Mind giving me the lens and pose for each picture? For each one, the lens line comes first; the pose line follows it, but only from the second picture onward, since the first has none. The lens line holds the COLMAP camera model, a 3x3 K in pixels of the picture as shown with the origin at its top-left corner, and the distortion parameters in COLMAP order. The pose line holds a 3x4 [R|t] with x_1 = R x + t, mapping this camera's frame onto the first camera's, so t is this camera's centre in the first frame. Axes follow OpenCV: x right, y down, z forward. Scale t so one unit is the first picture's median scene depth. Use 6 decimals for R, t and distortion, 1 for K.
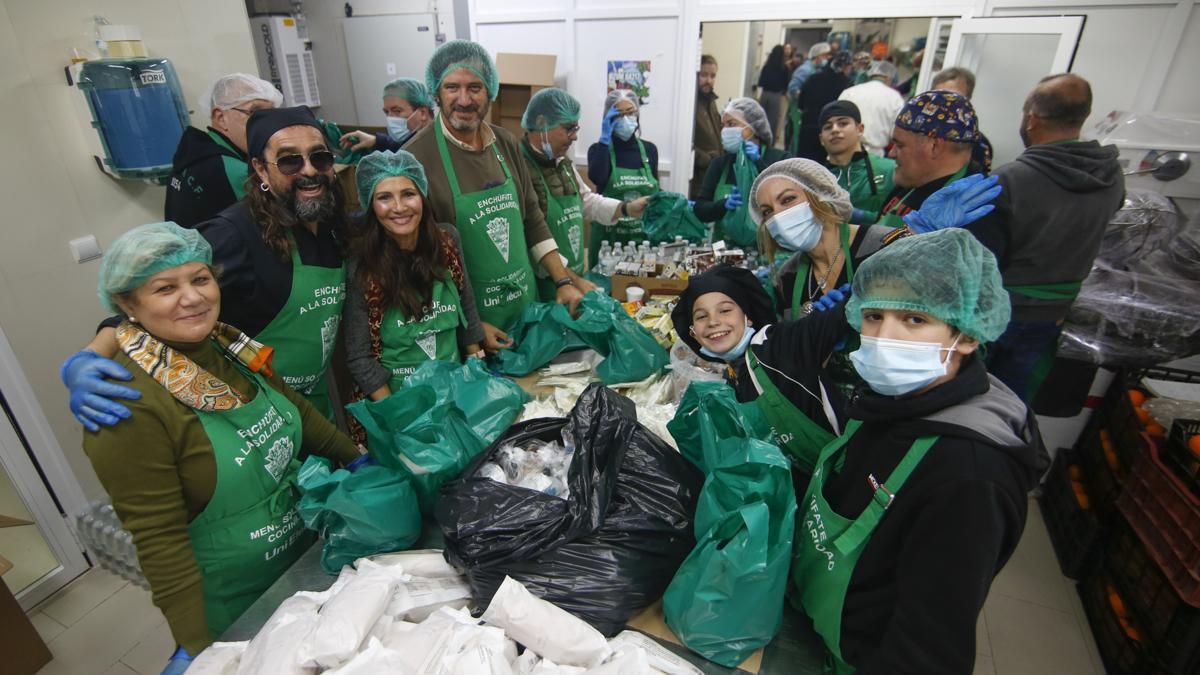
lens RADIAL K [[605.2, 0, 610.5], [0, 605.2, 359.8], [0, 0, 1]] dist [-0.005330, -0.000567]
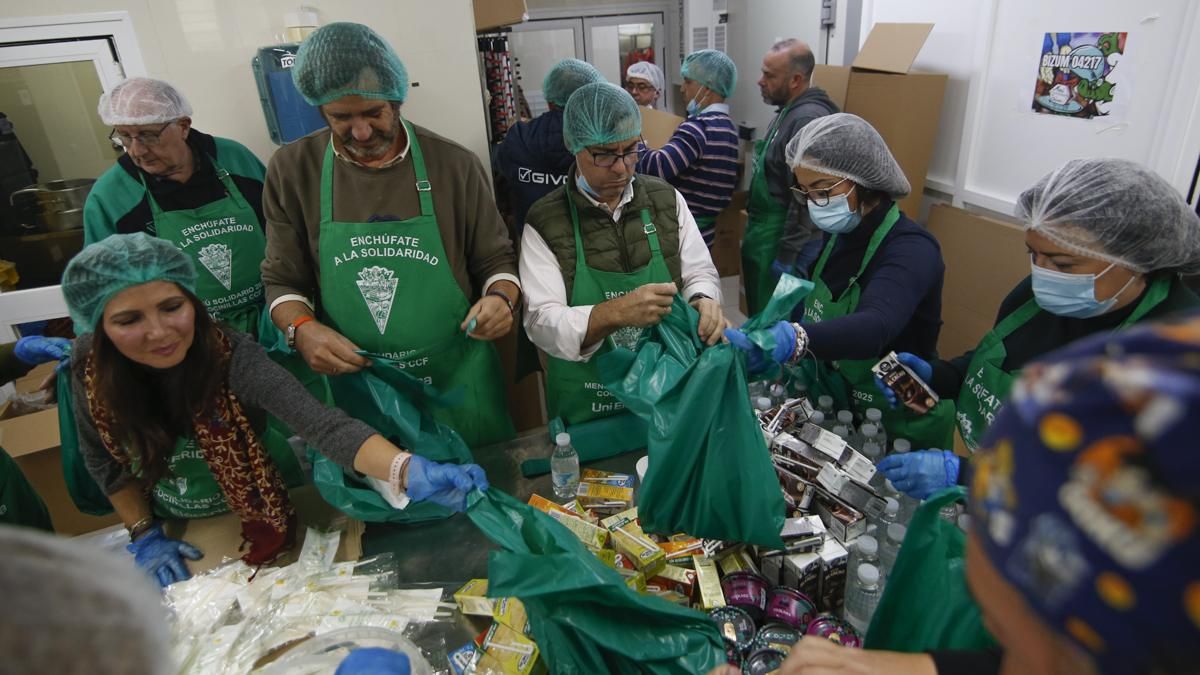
lens RADIAL K [[589.3, 0, 600.0], [0, 589.3, 337.5], [0, 0, 1]] dist [-0.010455, 0.005408]
pose [[0.616081, 0.358217, -0.701516, 0.524371], [-0.349392, 0.922476, 0.164205, -0.419579], [0.705952, 0.143940, 0.693478, 0.872088]]
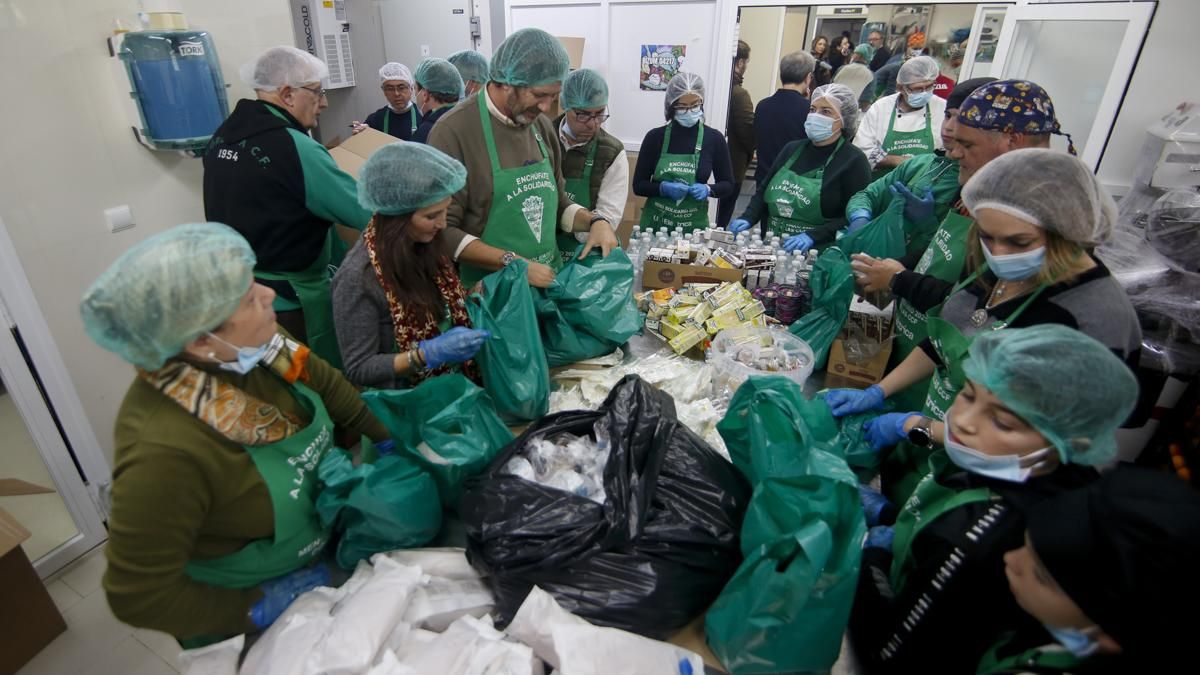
lens RADIAL K [[589.3, 0, 600.0], [0, 589.3, 337.5], [0, 0, 1]] dist [-0.010455, 0.005408]
pose [[0.998593, 0.035922, -0.039005, -0.043501], [-0.036290, 0.999303, -0.008785, -0.010849], [0.038663, 0.010188, 0.999200, 0.093231]]
